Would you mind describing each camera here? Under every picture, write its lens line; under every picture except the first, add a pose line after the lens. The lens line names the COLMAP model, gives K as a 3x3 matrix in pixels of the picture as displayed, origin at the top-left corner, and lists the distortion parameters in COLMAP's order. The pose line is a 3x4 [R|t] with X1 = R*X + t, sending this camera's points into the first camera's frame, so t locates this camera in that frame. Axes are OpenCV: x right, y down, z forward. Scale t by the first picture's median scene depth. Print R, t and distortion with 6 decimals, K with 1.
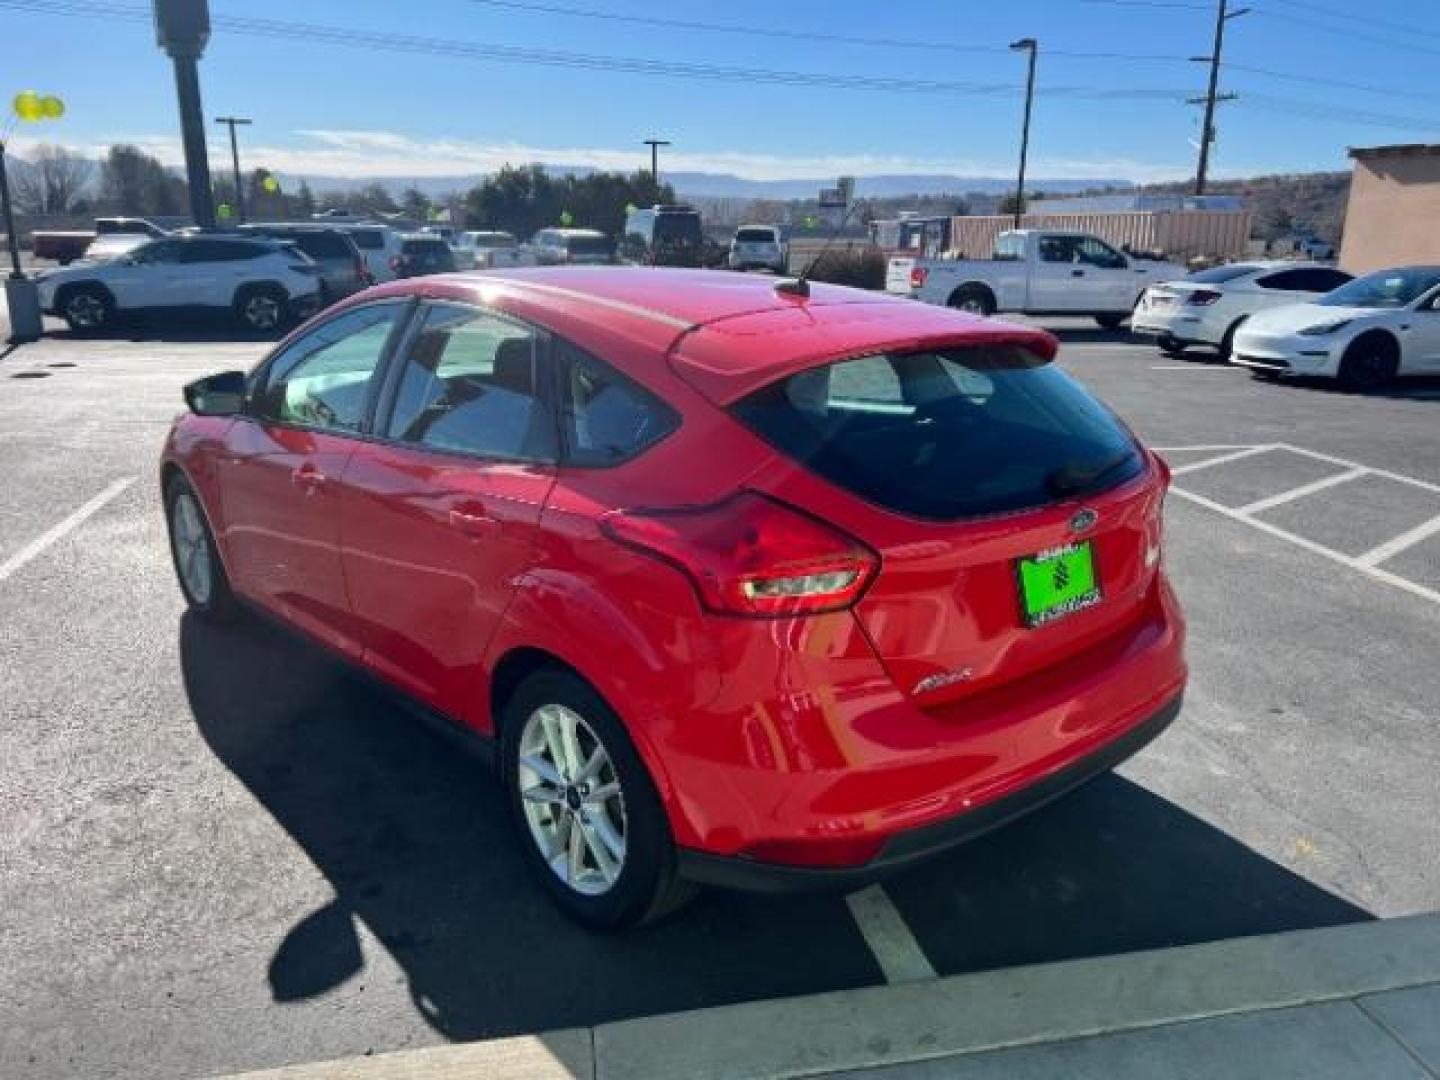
lens RADIAL K [[1111.3, 0, 723.5], [0, 1111.3, 544.3], [0, 0, 1]] dist [0.063691, -0.075267]
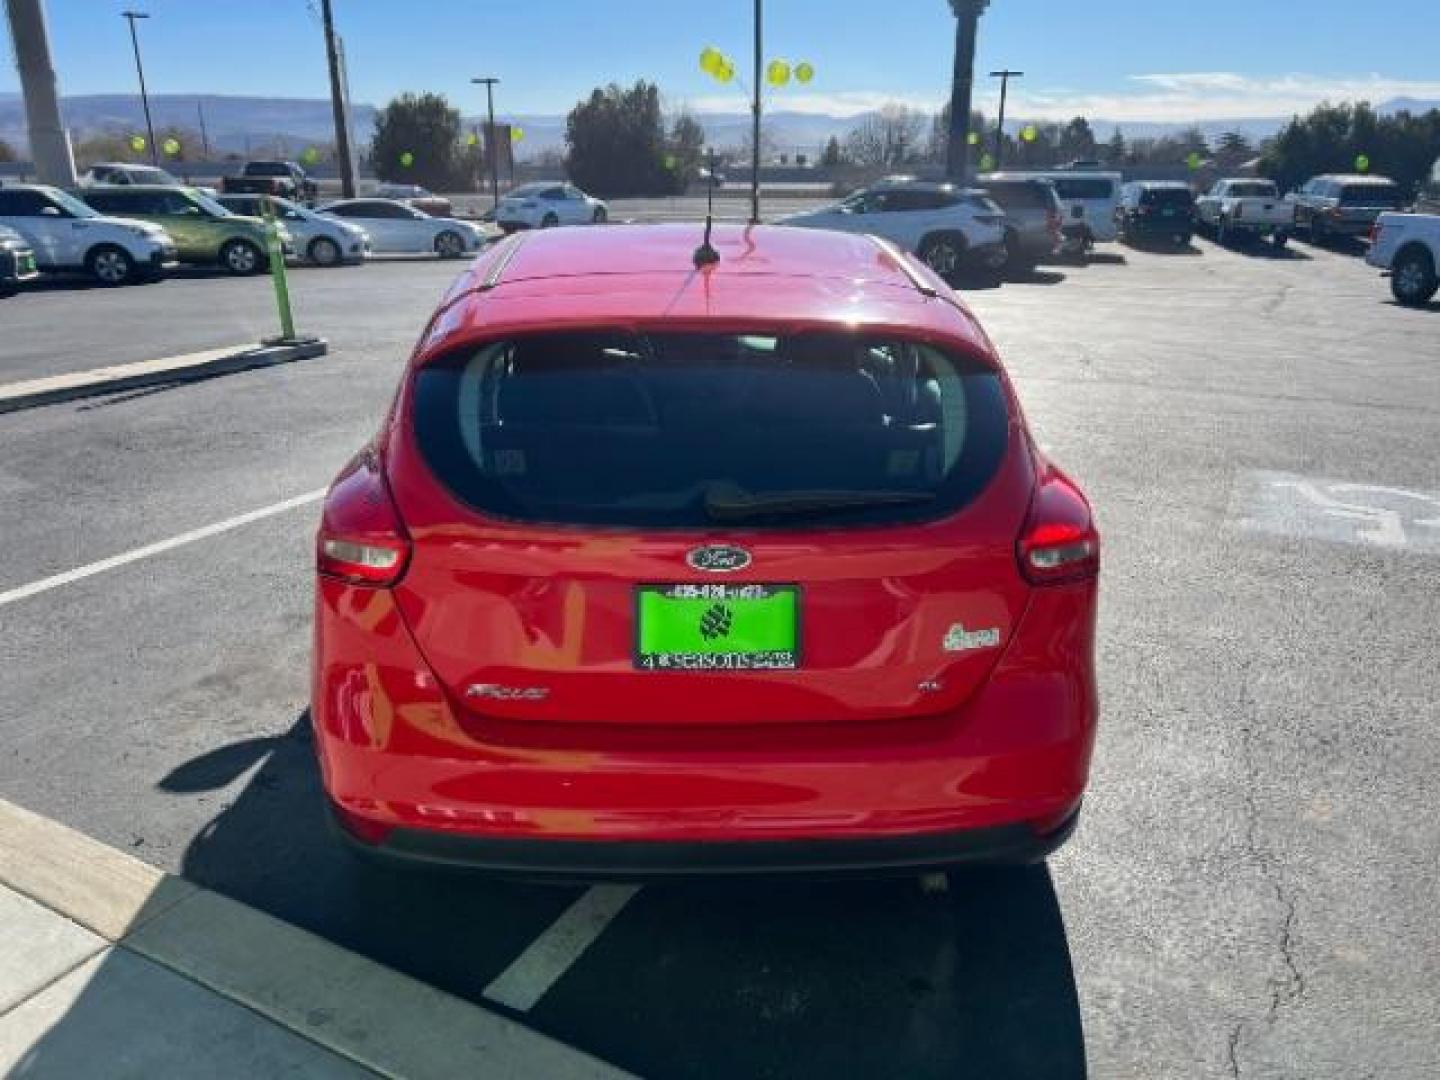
lens RADIAL K [[1111.3, 0, 723.5], [0, 1111.3, 544.3], [0, 0, 1]] dist [0.063691, -0.075267]
pose [[0.750474, 0.207721, -0.627408, 0.176214], [-0.181495, 0.977601, 0.106566, -0.024418], [0.635490, 0.033897, 0.771364, 0.087572]]
